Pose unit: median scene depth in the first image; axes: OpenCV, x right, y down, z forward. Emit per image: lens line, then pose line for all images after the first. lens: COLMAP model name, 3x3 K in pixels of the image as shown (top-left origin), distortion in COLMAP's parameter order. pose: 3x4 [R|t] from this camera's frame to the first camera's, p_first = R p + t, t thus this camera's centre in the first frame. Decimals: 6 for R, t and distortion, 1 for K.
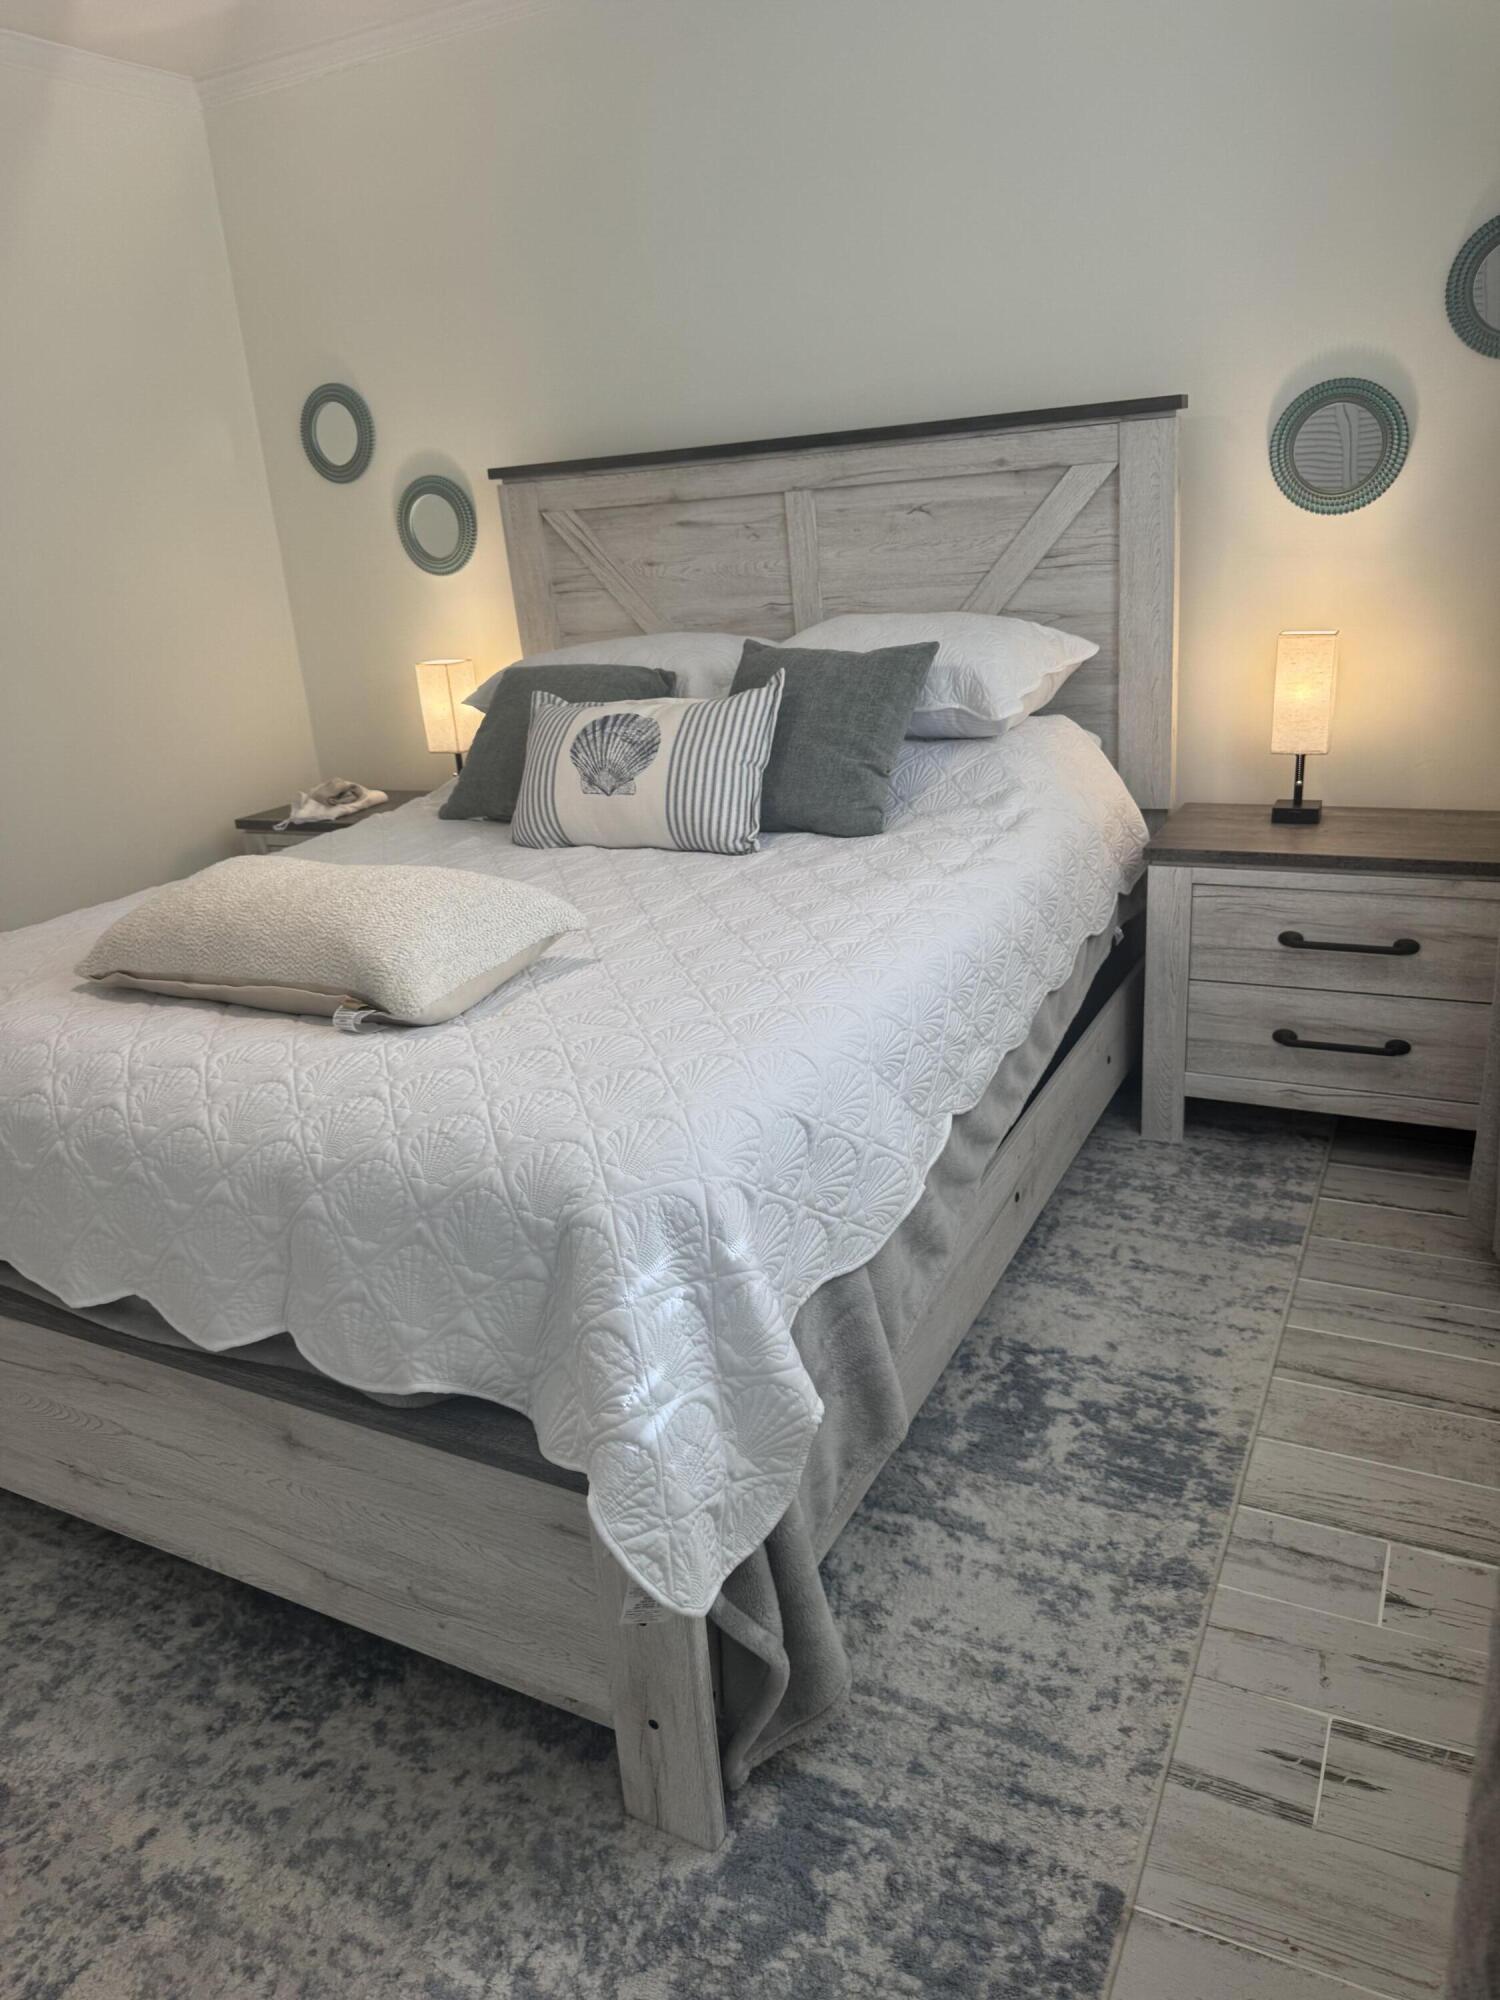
lens RADIAL K [[1437.2, 0, 743.5], [0, 1437.2, 988.3], [0, 0, 1]] dist [0.061896, -0.024417]
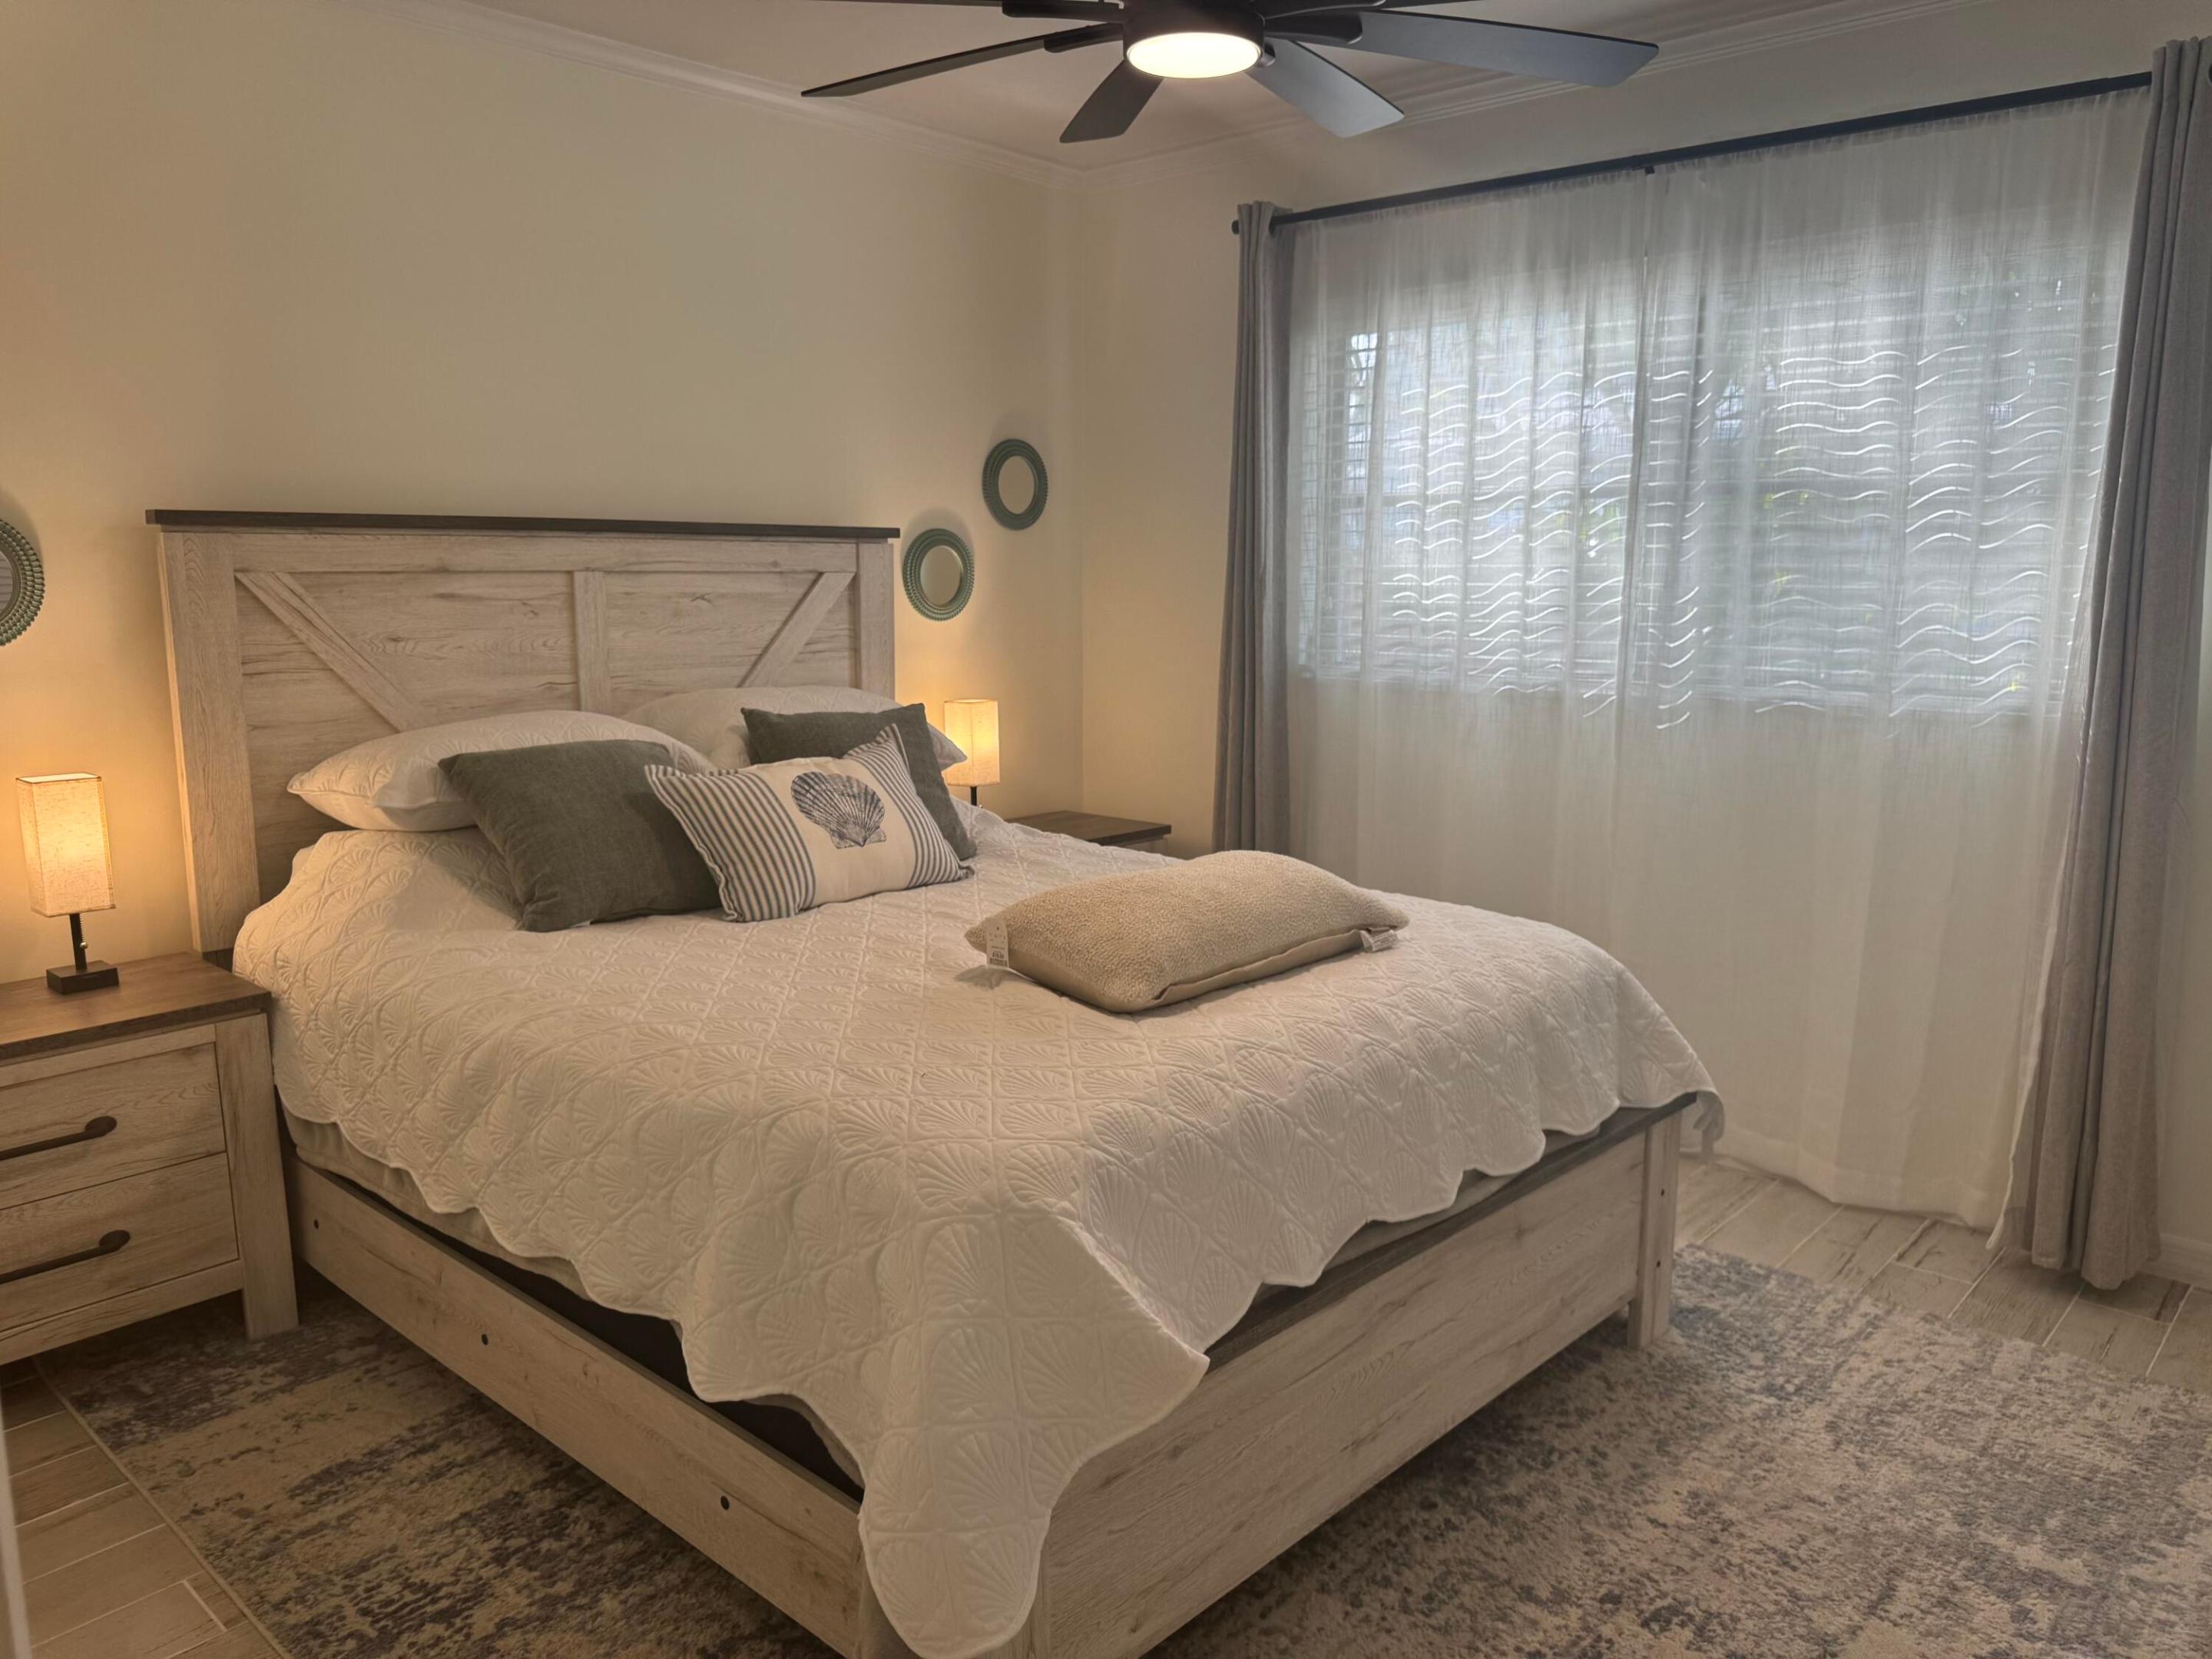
lens RADIAL K [[1589.6, 0, 1106.7], [0, 1589.6, 837.5], [0, 0, 1]] dist [0.061896, -0.024417]
pose [[0.253511, -0.082876, 0.963776, -0.919669], [0.290857, 0.956749, 0.005765, -0.078270], [-0.922569, 0.278860, 0.266651, 0.441749]]
